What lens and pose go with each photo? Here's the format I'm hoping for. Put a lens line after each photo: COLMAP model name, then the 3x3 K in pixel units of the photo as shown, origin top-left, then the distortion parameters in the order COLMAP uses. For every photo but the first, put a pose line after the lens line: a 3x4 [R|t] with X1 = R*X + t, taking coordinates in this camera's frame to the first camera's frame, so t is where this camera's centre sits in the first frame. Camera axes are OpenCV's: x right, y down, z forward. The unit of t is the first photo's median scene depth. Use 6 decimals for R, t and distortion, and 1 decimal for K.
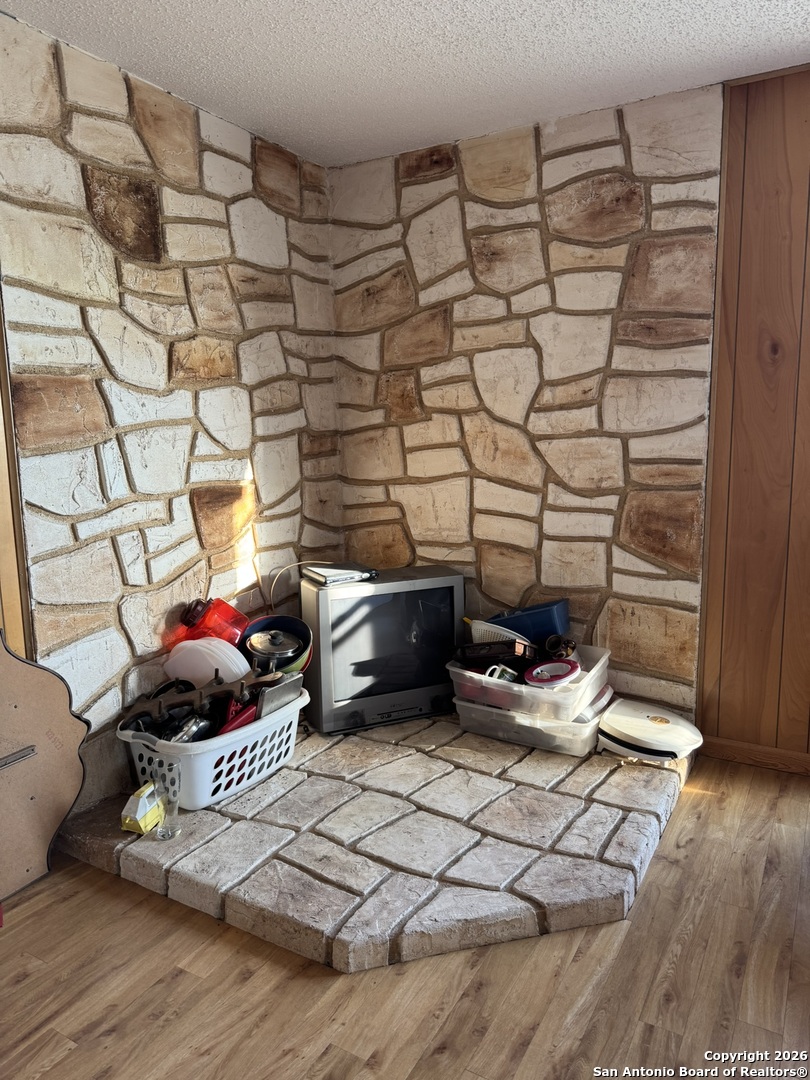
lens RADIAL K [[748.7, 0, 406.1], [0, 748.7, 548.0], [0, 0, 1]] dist [0.009577, -0.012954]
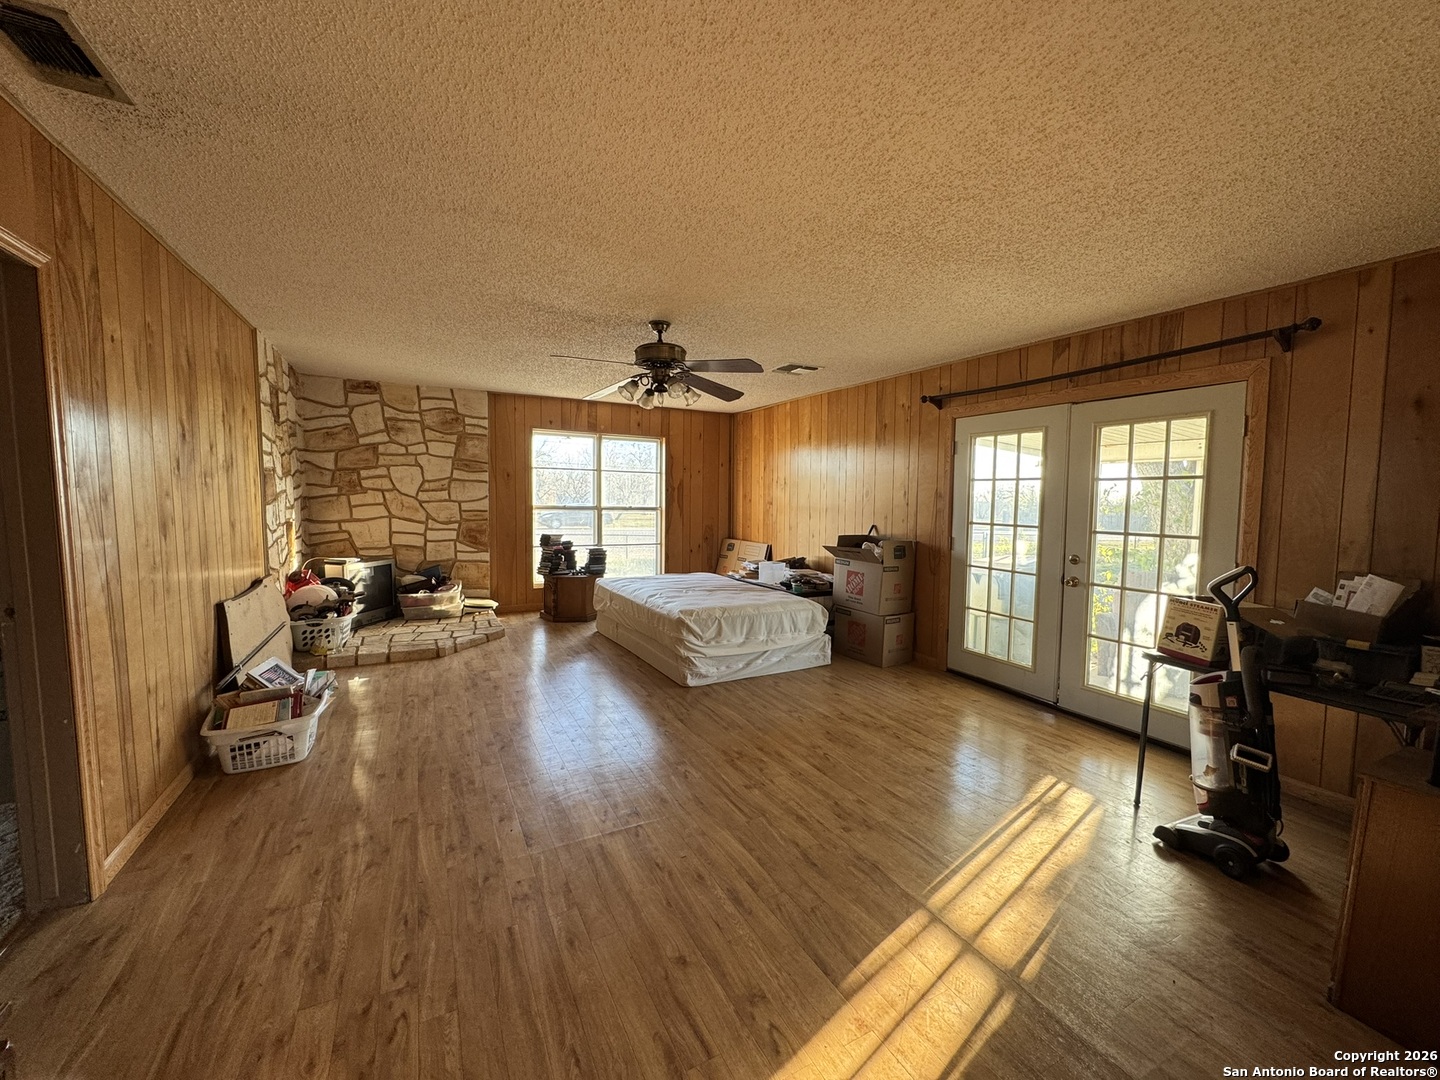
lens RADIAL K [[568.4, 0, 722.9], [0, 568.4, 538.5], [0, 0, 1]] dist [-0.010645, -0.000036]
pose [[0.524898, -0.032383, 0.850549, -0.930762], [0.117163, 0.992513, -0.034516, 0.162146], [-0.843063, 0.117770, 0.524762, -0.855717]]
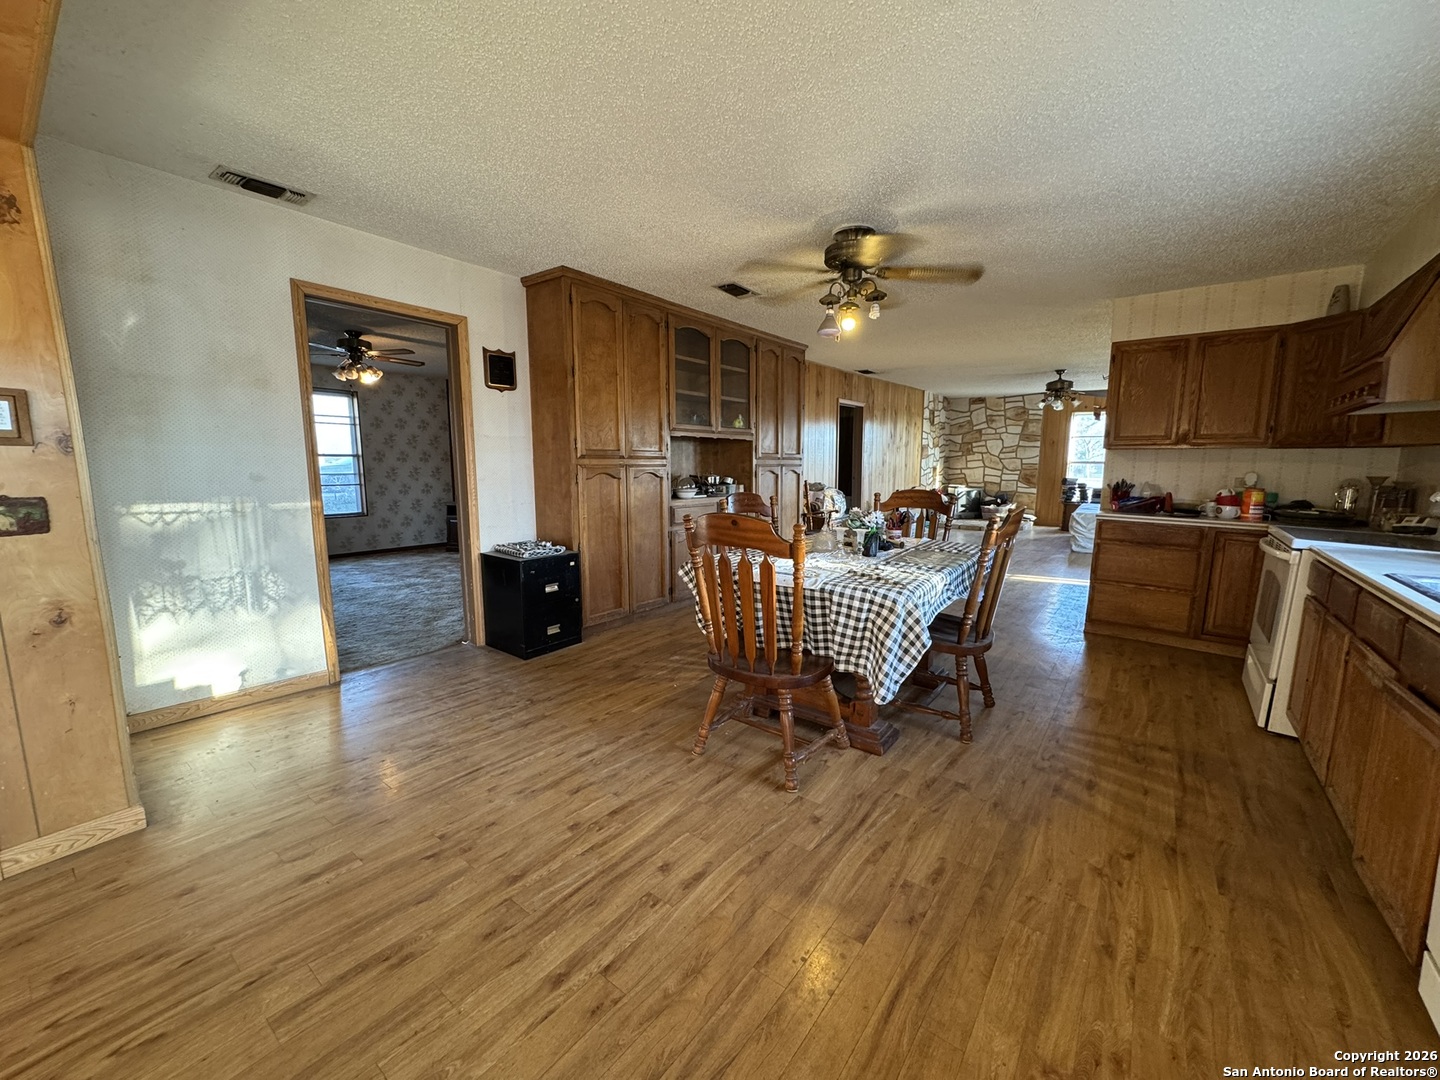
lens RADIAL K [[568.4, 0, 720.3], [0, 568.4, 535.4], [0, 0, 1]] dist [-0.010645, -0.000036]
pose [[0.991765, 0.040510, -0.121499, -1.133161], [-0.044213, 0.998631, -0.027940, 0.514486], [0.120201, 0.033082, 0.992198, -2.754795]]
